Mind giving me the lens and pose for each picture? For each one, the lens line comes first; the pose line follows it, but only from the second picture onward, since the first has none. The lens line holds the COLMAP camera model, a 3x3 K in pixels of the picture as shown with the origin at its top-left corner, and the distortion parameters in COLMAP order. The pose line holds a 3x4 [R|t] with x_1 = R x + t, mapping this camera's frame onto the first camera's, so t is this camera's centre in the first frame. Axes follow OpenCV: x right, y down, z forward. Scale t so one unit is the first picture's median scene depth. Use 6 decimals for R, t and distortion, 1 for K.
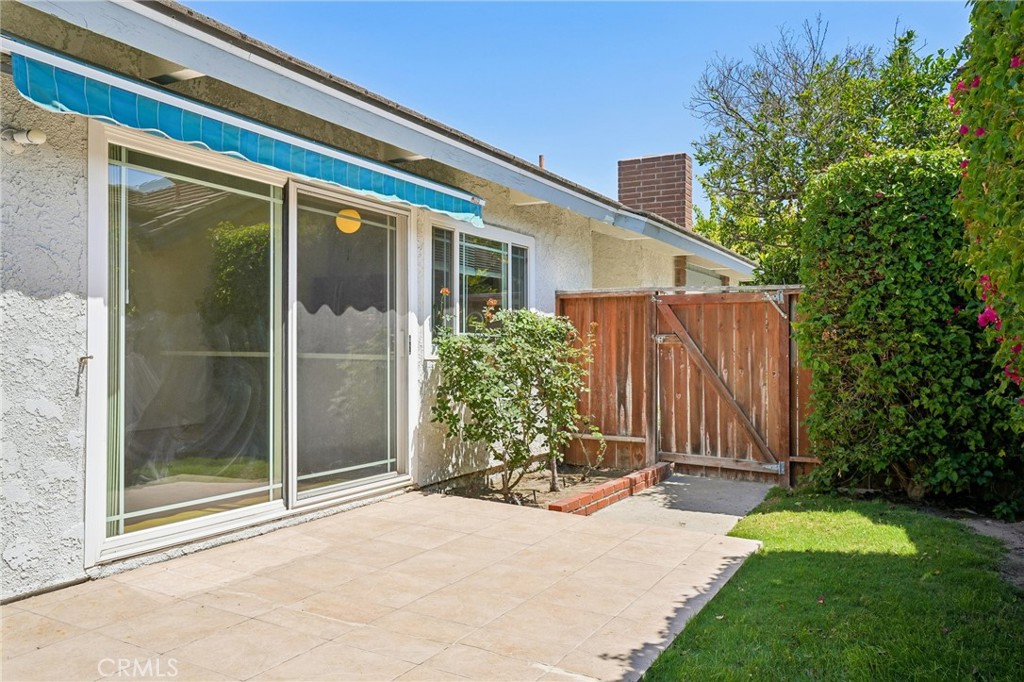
lens RADIAL K [[779.0, 0, 512.0], [0, 779.0, 341.0], [0, 0, 1]] dist [-0.002313, 0.000815]
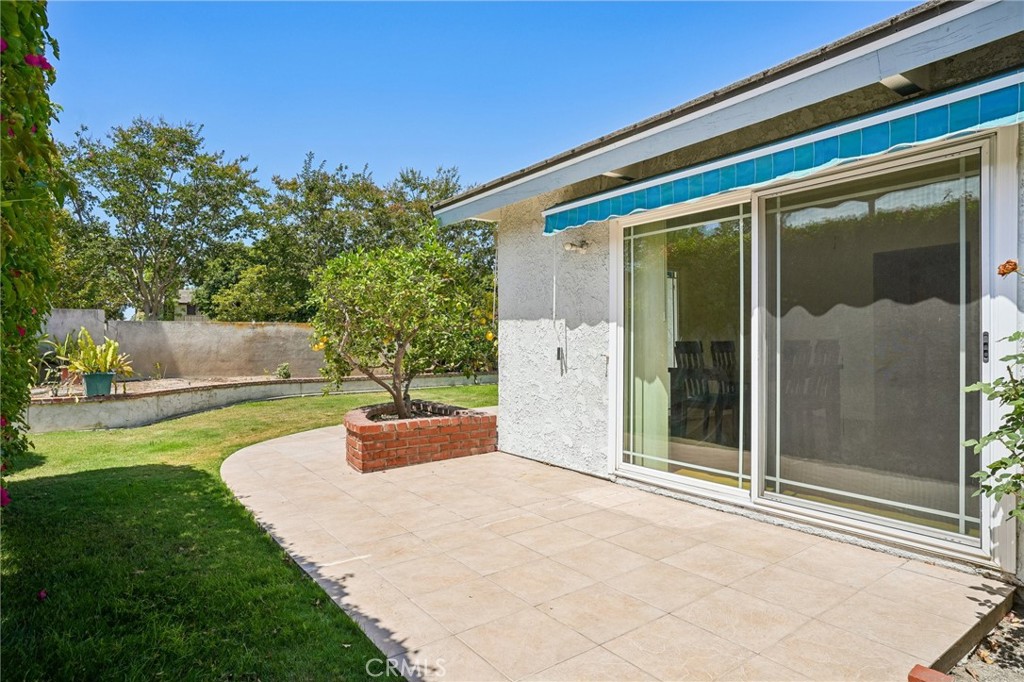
lens RADIAL K [[577.2, 0, 512.0], [0, 577.2, 341.0], [0, 0, 1]] dist [-0.020777, 0.001589]
pose [[-0.428291, -0.005345, -0.903625, 0.744860], [0.010715, 0.999882, -0.010993, 0.000491], [0.903577, -0.014391, -0.428183, 1.374934]]
